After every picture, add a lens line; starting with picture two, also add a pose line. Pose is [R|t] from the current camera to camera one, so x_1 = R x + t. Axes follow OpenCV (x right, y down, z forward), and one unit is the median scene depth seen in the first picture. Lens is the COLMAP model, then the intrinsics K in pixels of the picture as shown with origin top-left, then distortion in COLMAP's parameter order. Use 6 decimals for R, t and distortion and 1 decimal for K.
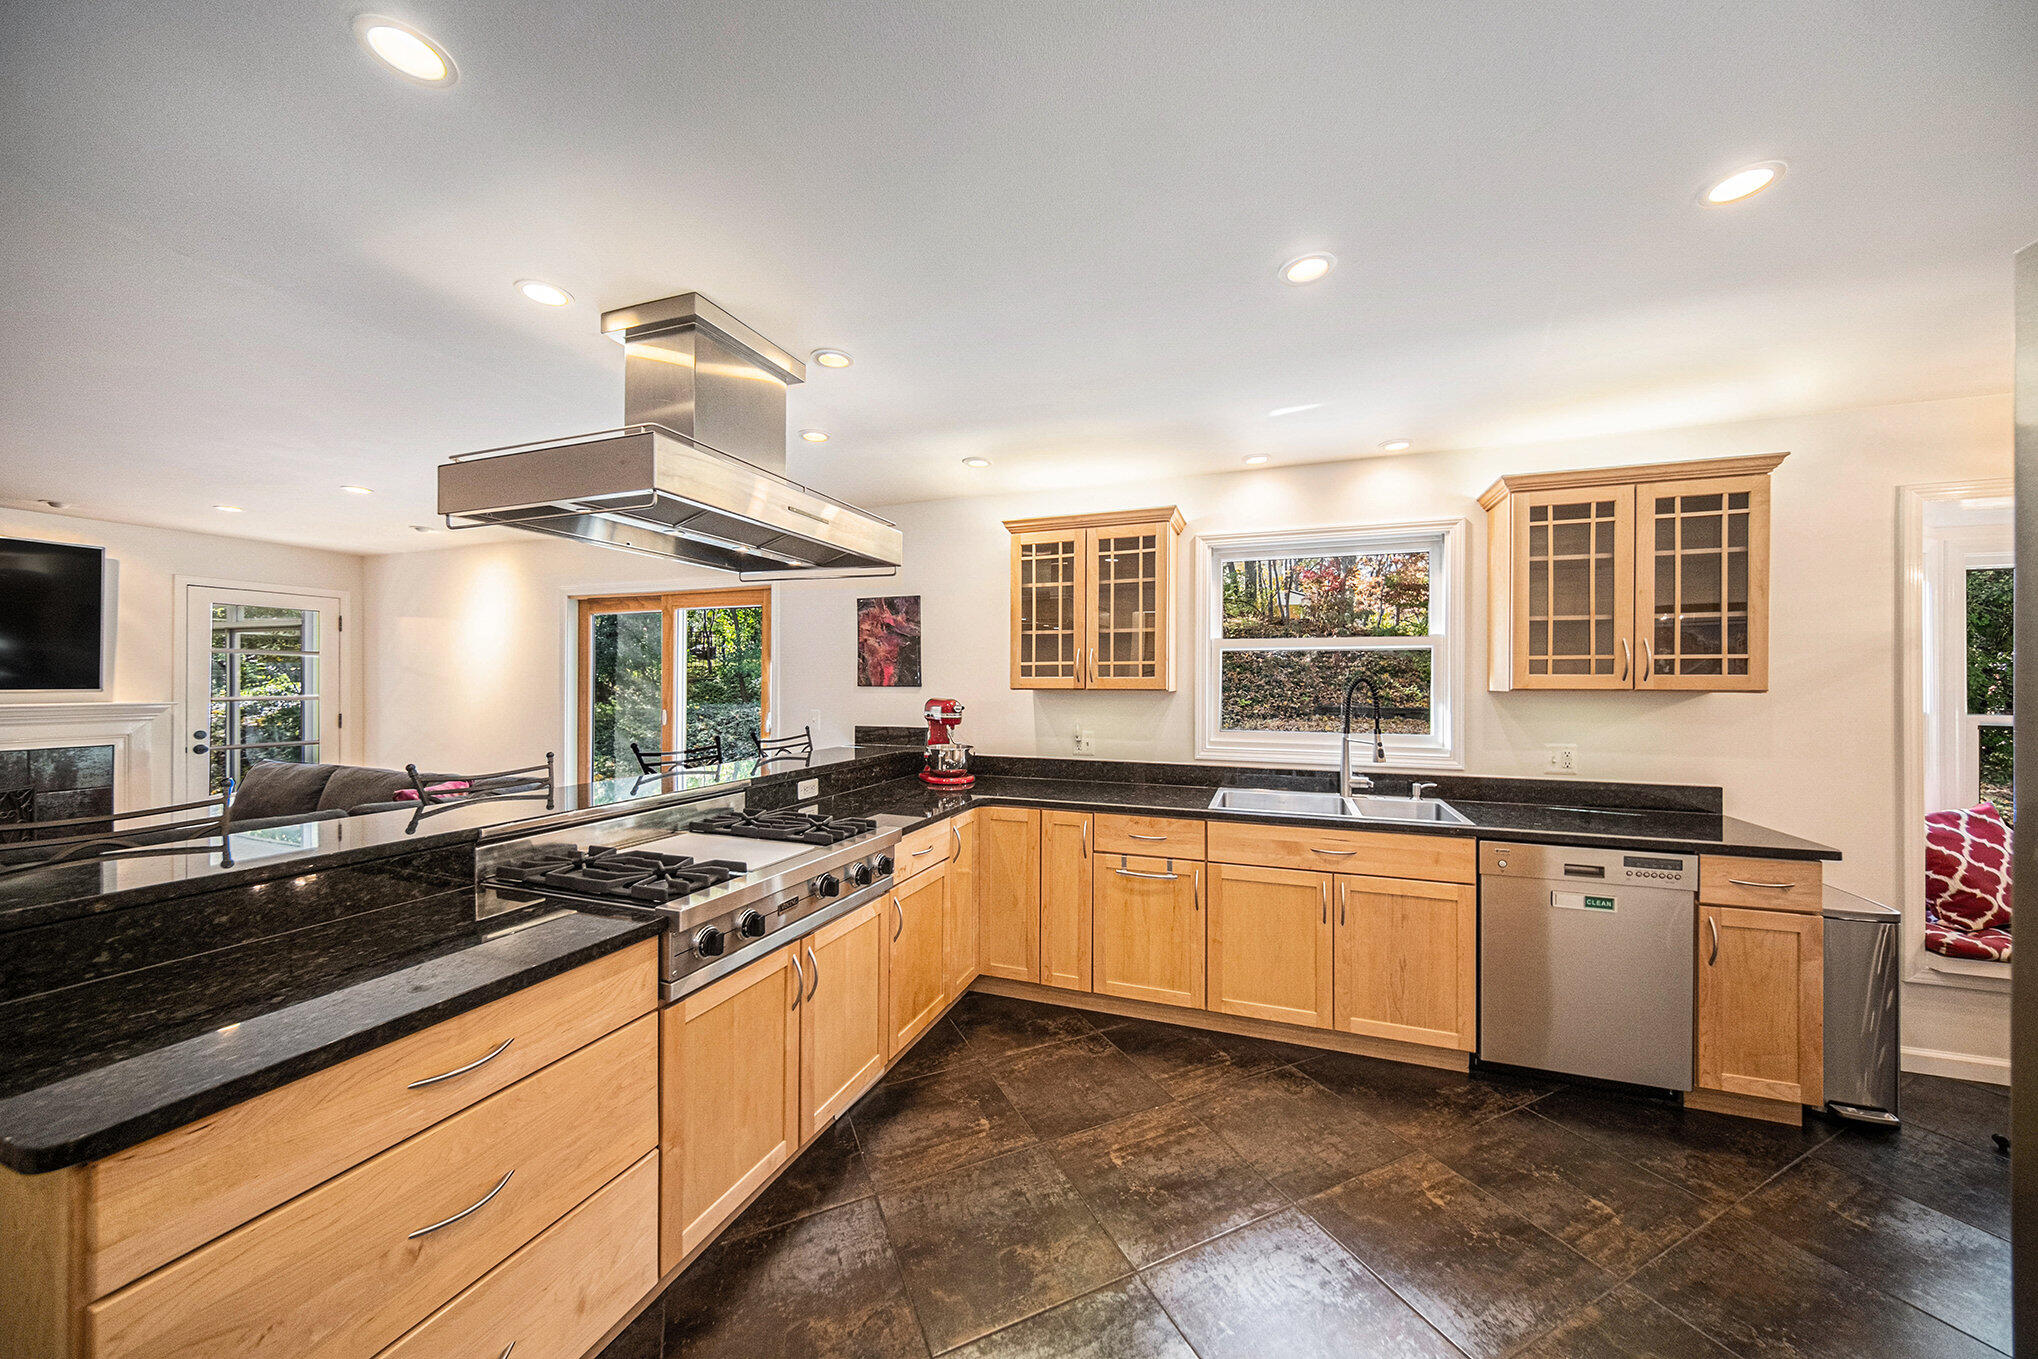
lens RADIAL K [[694.3, 0, 1029.0], [0, 694.3, 683.7], [0, 0, 1]] dist [0.001133, -0.000267]
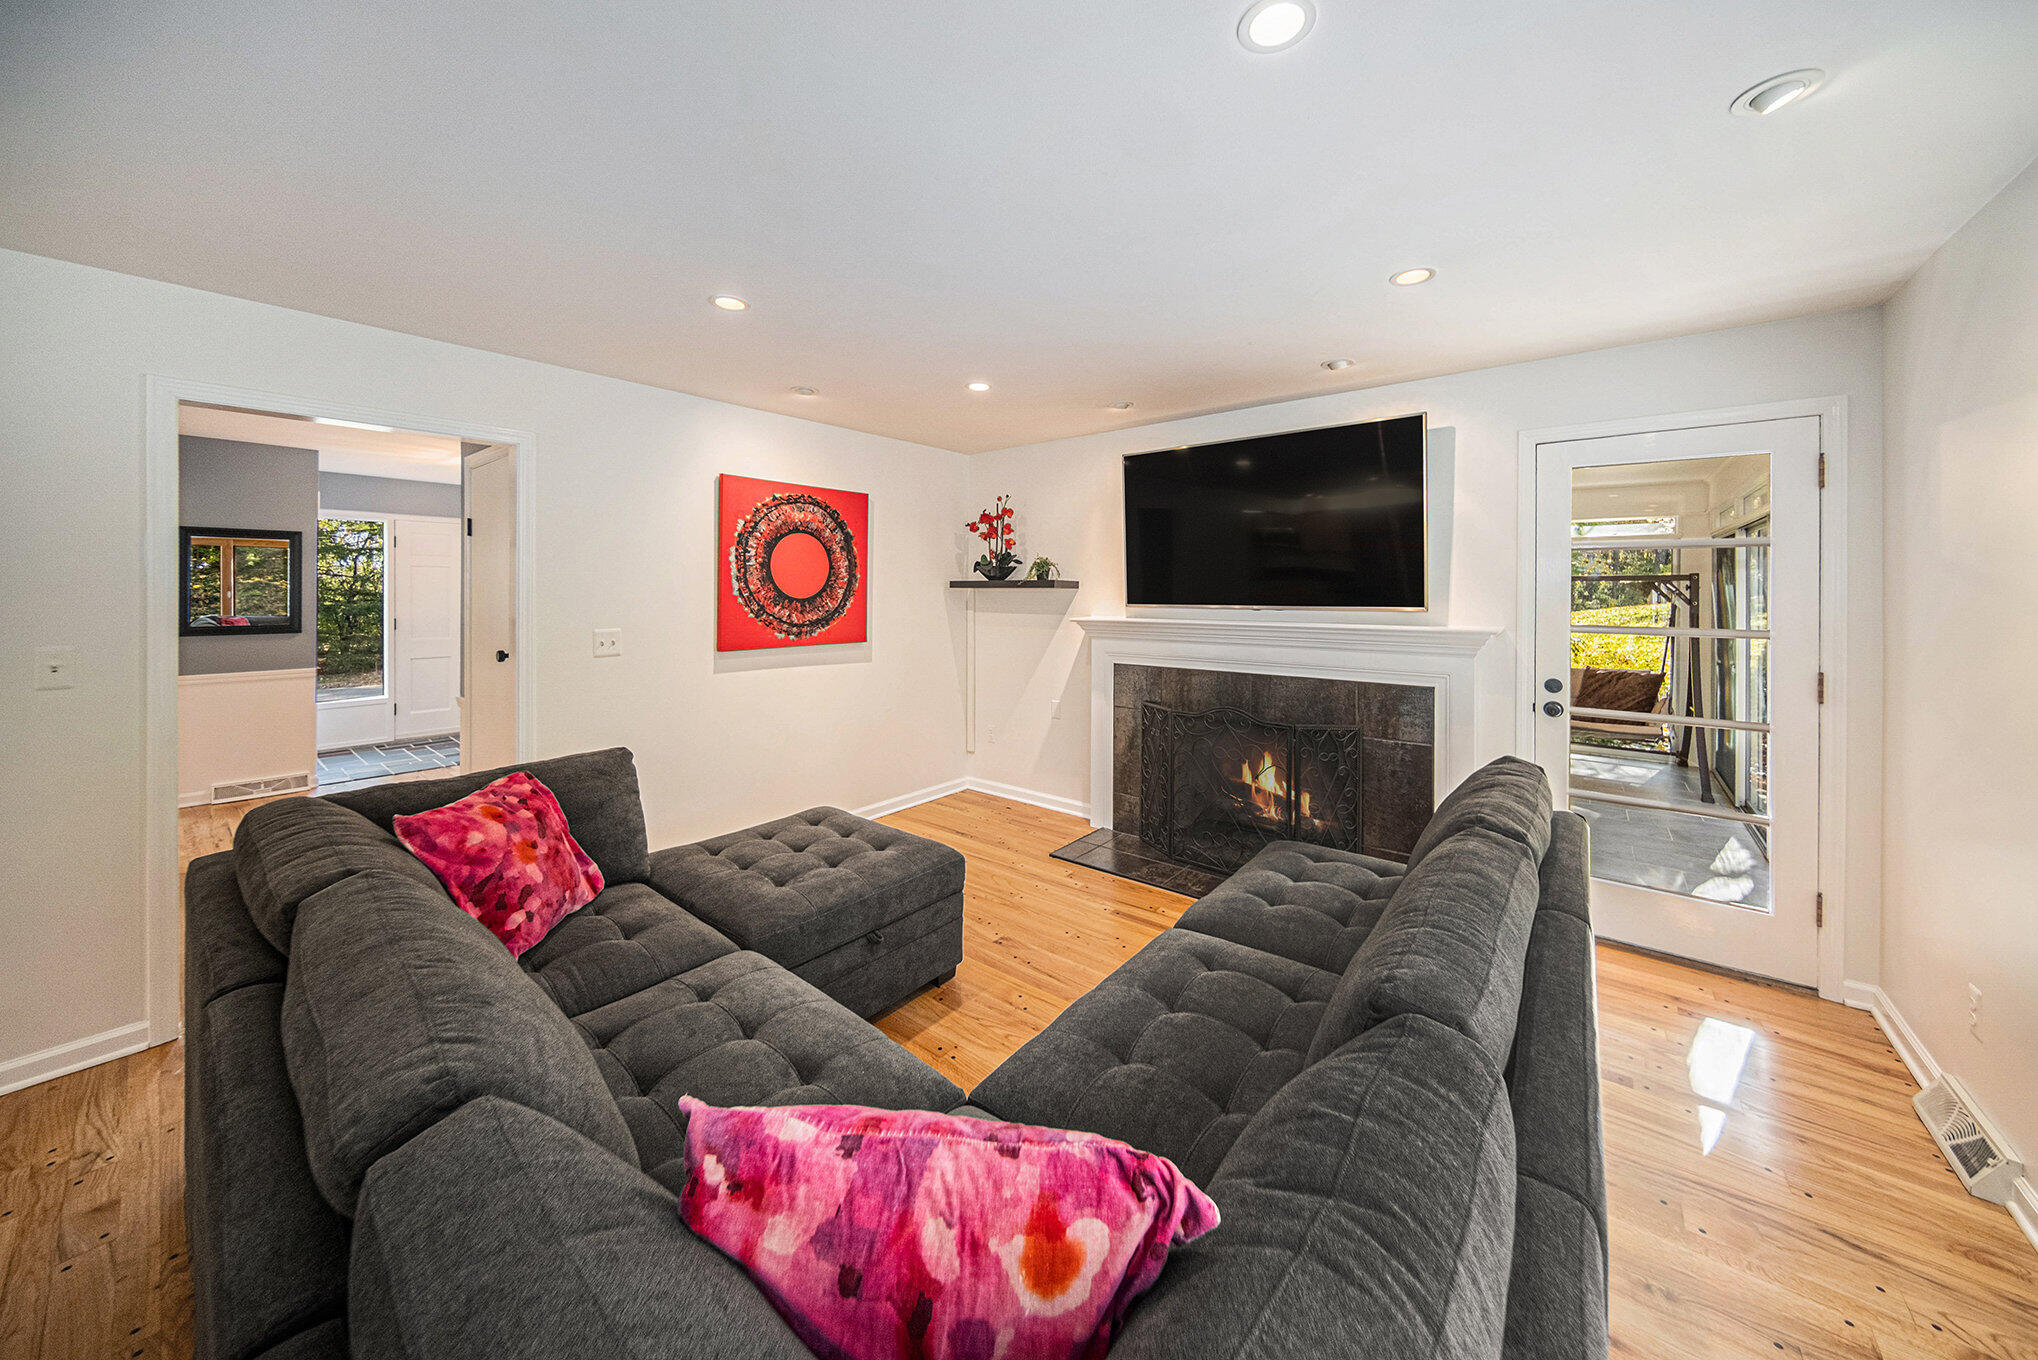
lens RADIAL K [[693.3, 0, 1027.0], [0, 693.3, 591.6], [0, 0, 1]] dist [-0.001422, -0.000282]
pose [[-0.314742, -0.002124, -0.949175, -0.739575], [-0.007196, 0.999974, 0.000148, -0.009854], [0.949150, 0.006877, -0.314749, 1.194500]]
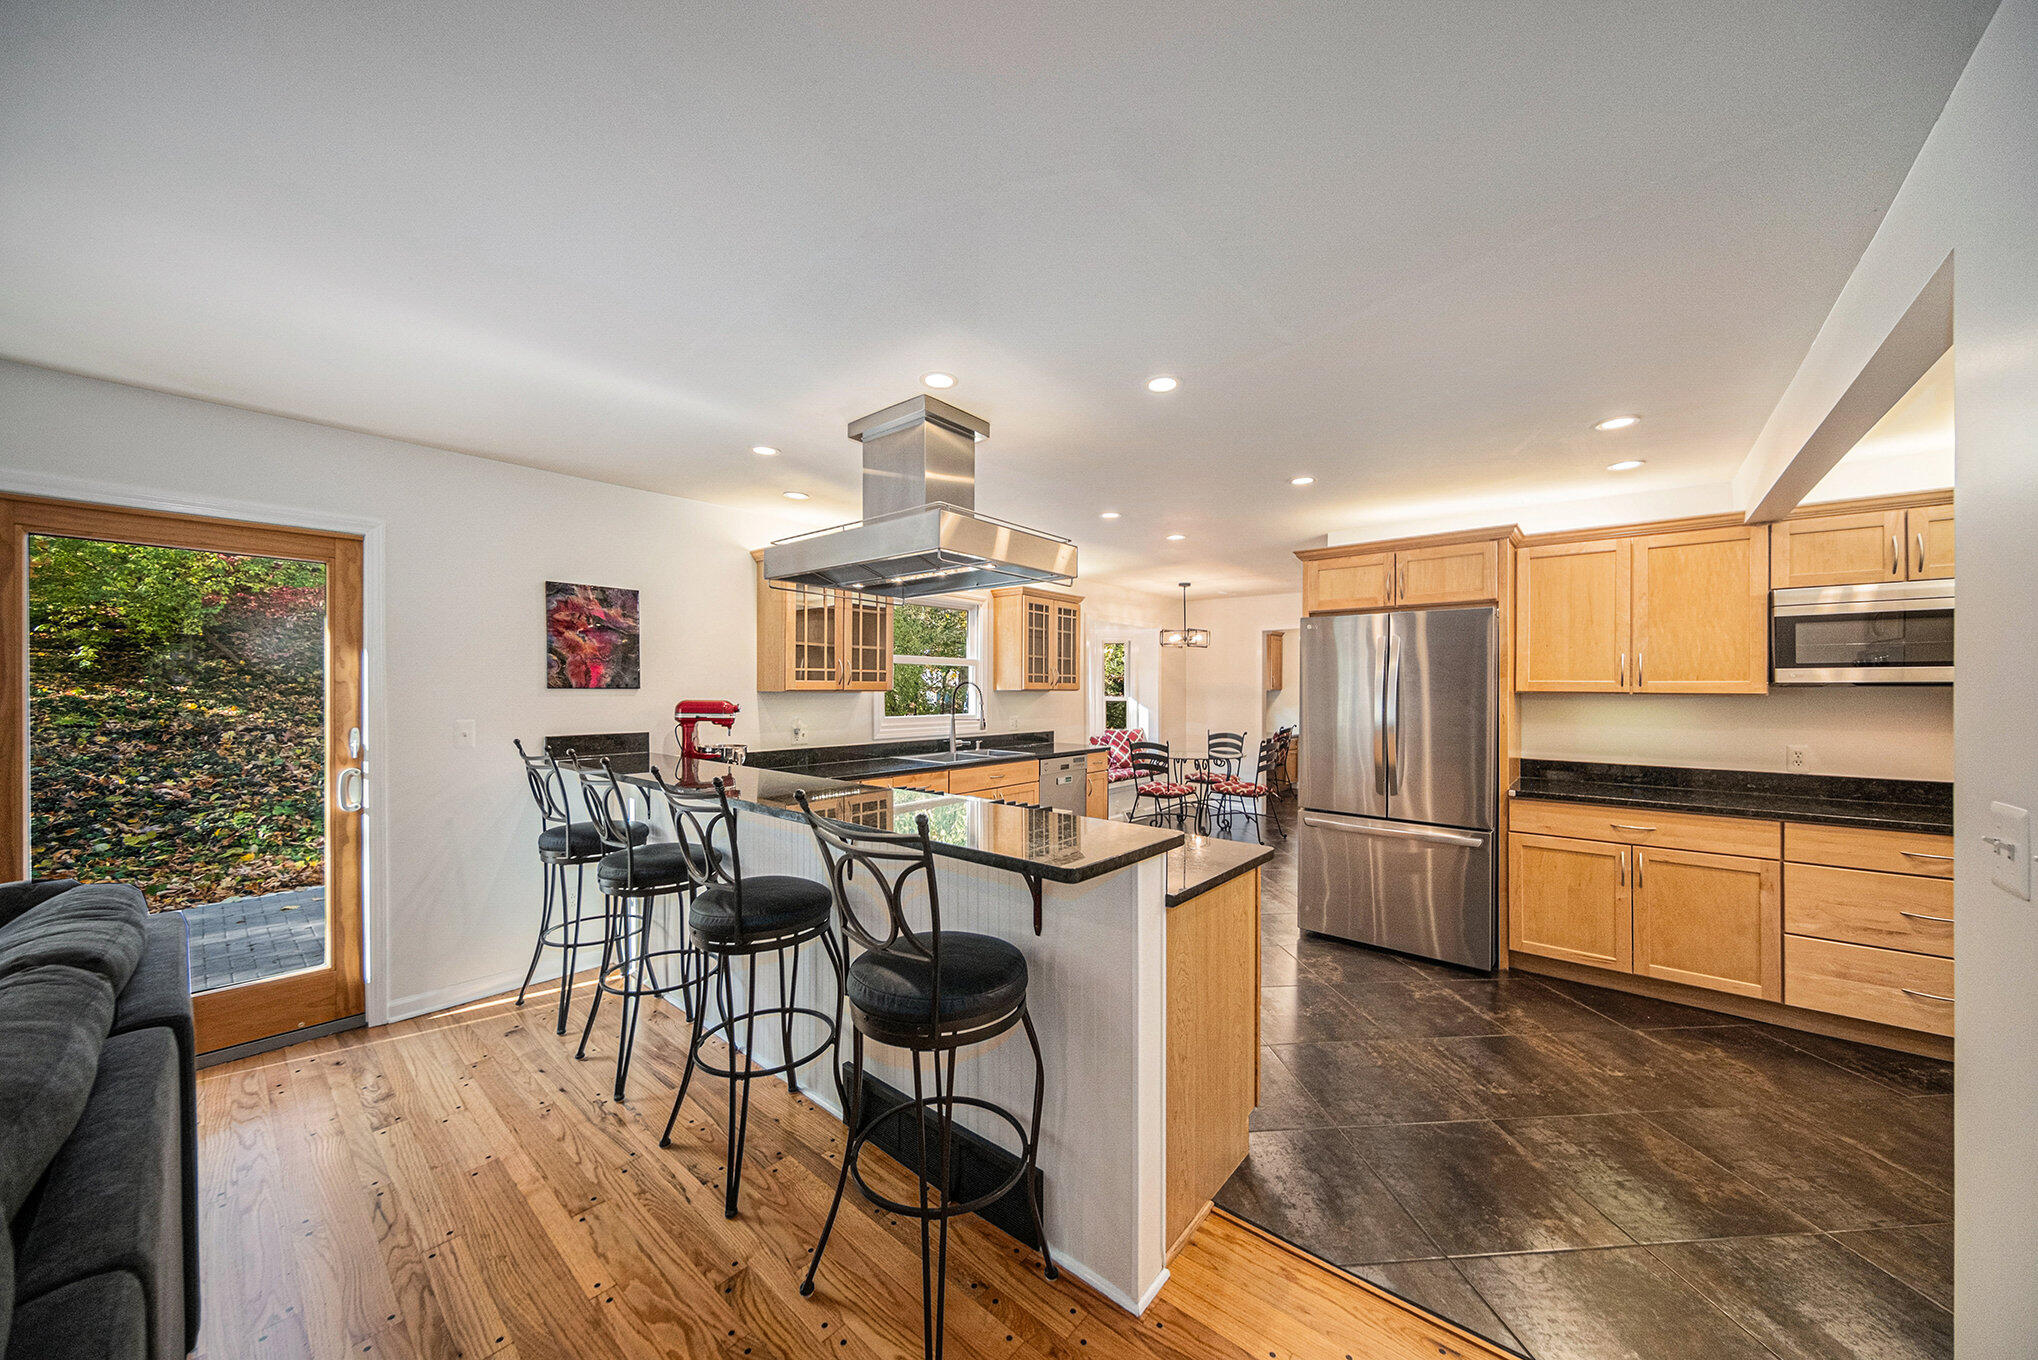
lens RADIAL K [[694.3, 0, 1029.0], [0, 694.3, 684.2], [0, 0, 1]] dist [0.001133, -0.000267]
pose [[0.340238, 0.005555, 0.940323, -1.096553], [-0.001455, 0.999984, -0.005381, 0.003501], [-0.940338, 0.000462, 0.340241, 0.245528]]
